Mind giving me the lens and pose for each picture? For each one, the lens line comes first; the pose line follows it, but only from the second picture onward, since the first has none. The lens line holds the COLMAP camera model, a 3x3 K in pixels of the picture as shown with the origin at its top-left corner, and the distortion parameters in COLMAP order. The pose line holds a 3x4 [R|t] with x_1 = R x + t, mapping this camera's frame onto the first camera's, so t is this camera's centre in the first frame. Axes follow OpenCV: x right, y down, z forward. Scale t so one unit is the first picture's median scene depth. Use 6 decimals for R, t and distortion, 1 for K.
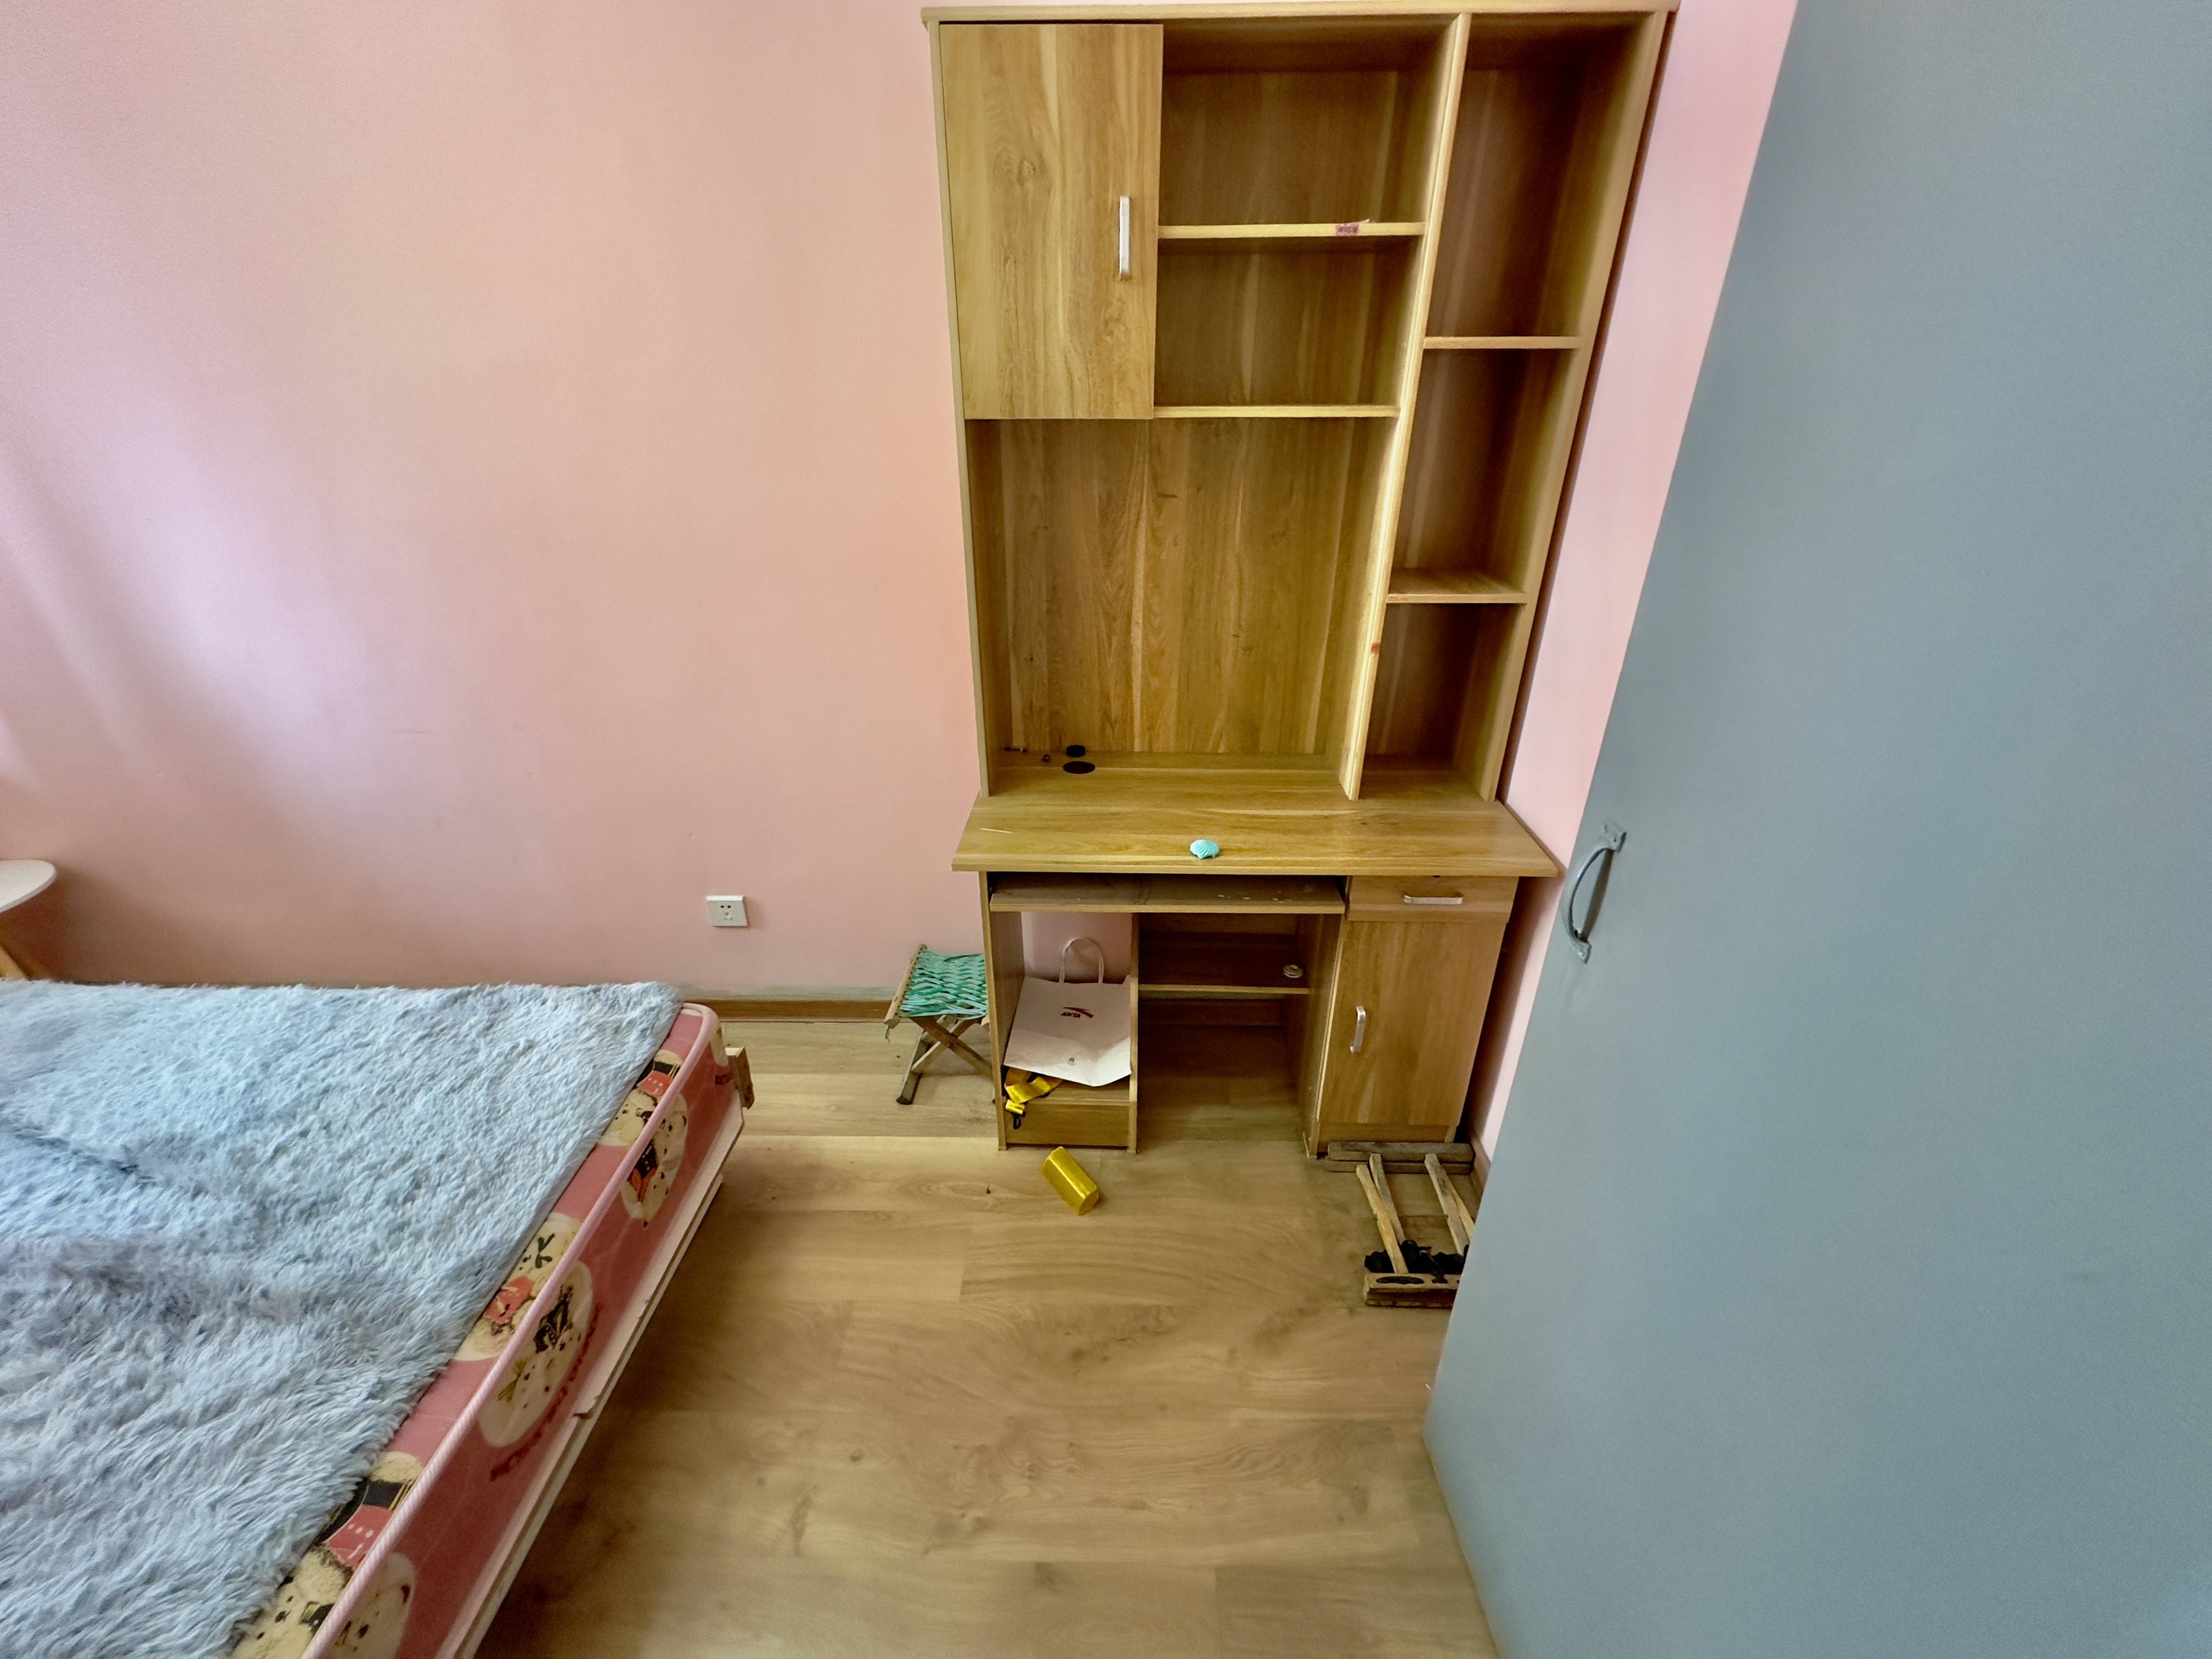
lens RADIAL K [[879.1, 0, 1100.7], [0, 879.1, 827.8], [0, 0, 1]] dist [-0.002622, 0.000728]
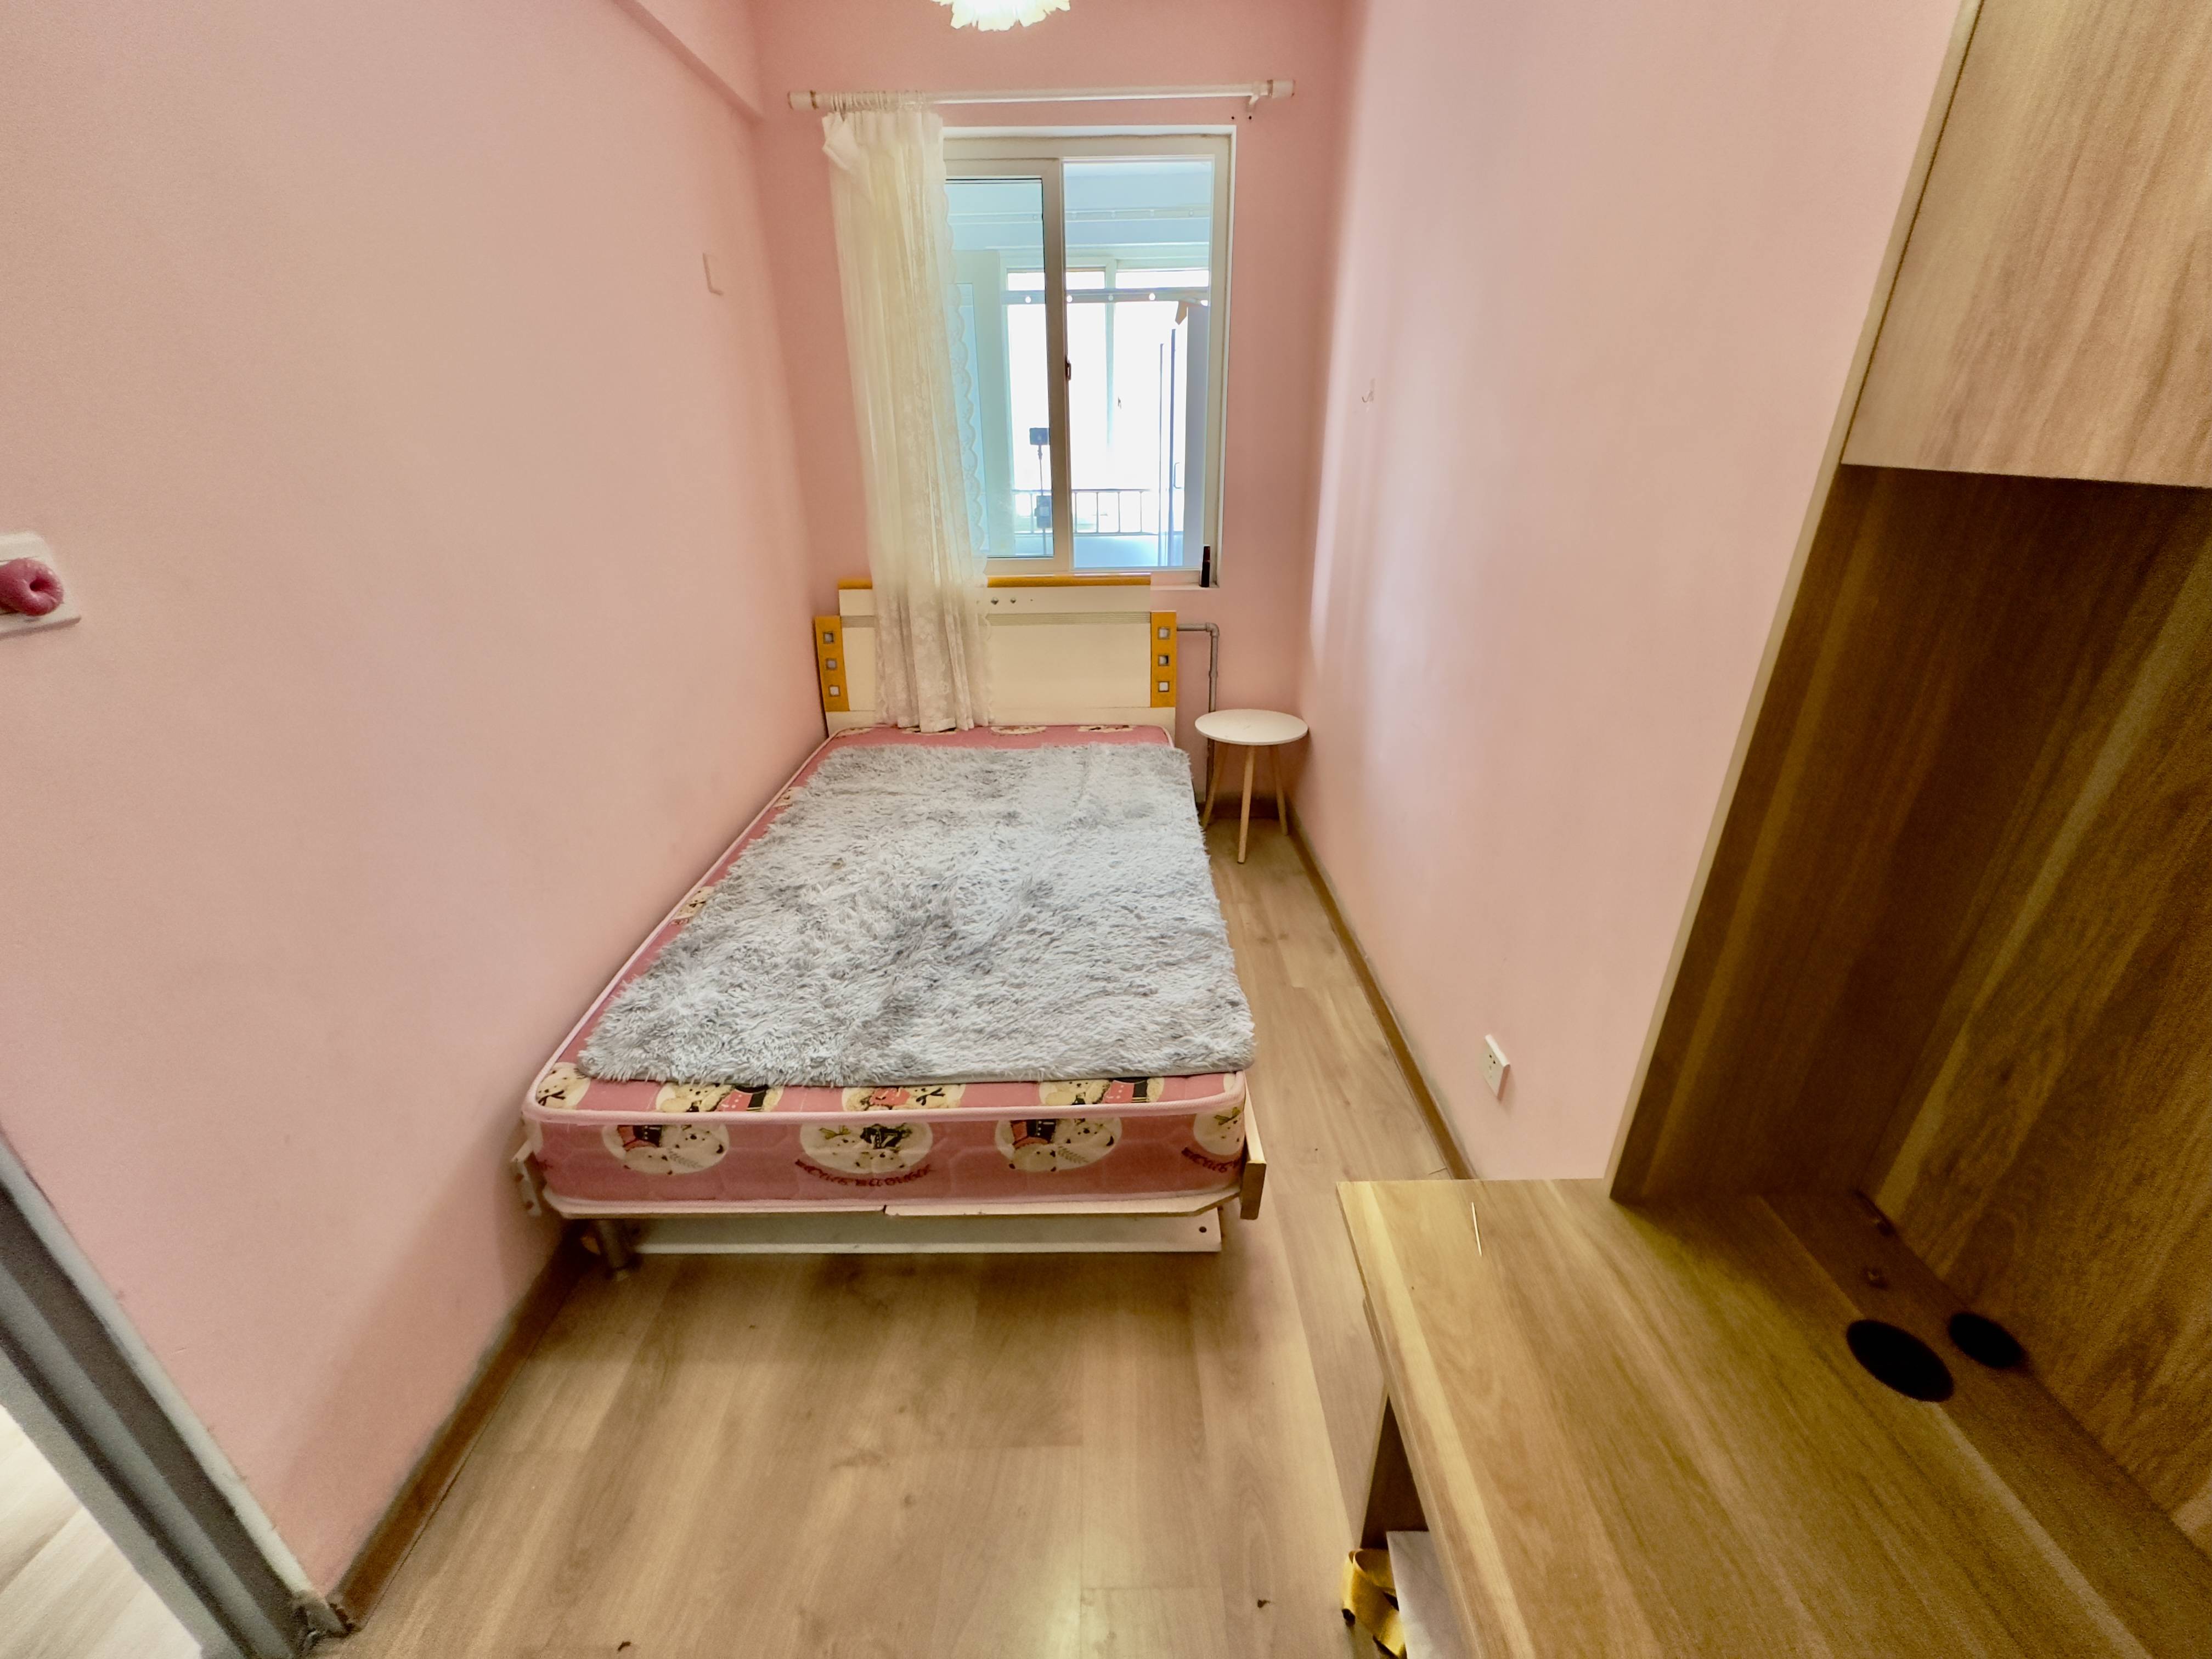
lens RADIAL K [[879.1, 0, 1105.7], [0, 879.1, 824.7], [0, 0, 1]] dist [-0.002622, 0.000728]
pose [[0.038411, 0.419889, -0.906762, 0.287758], [-0.443773, 0.820206, 0.361010, -0.331821], [0.895316, 0.388530, 0.217840, 0.685945]]
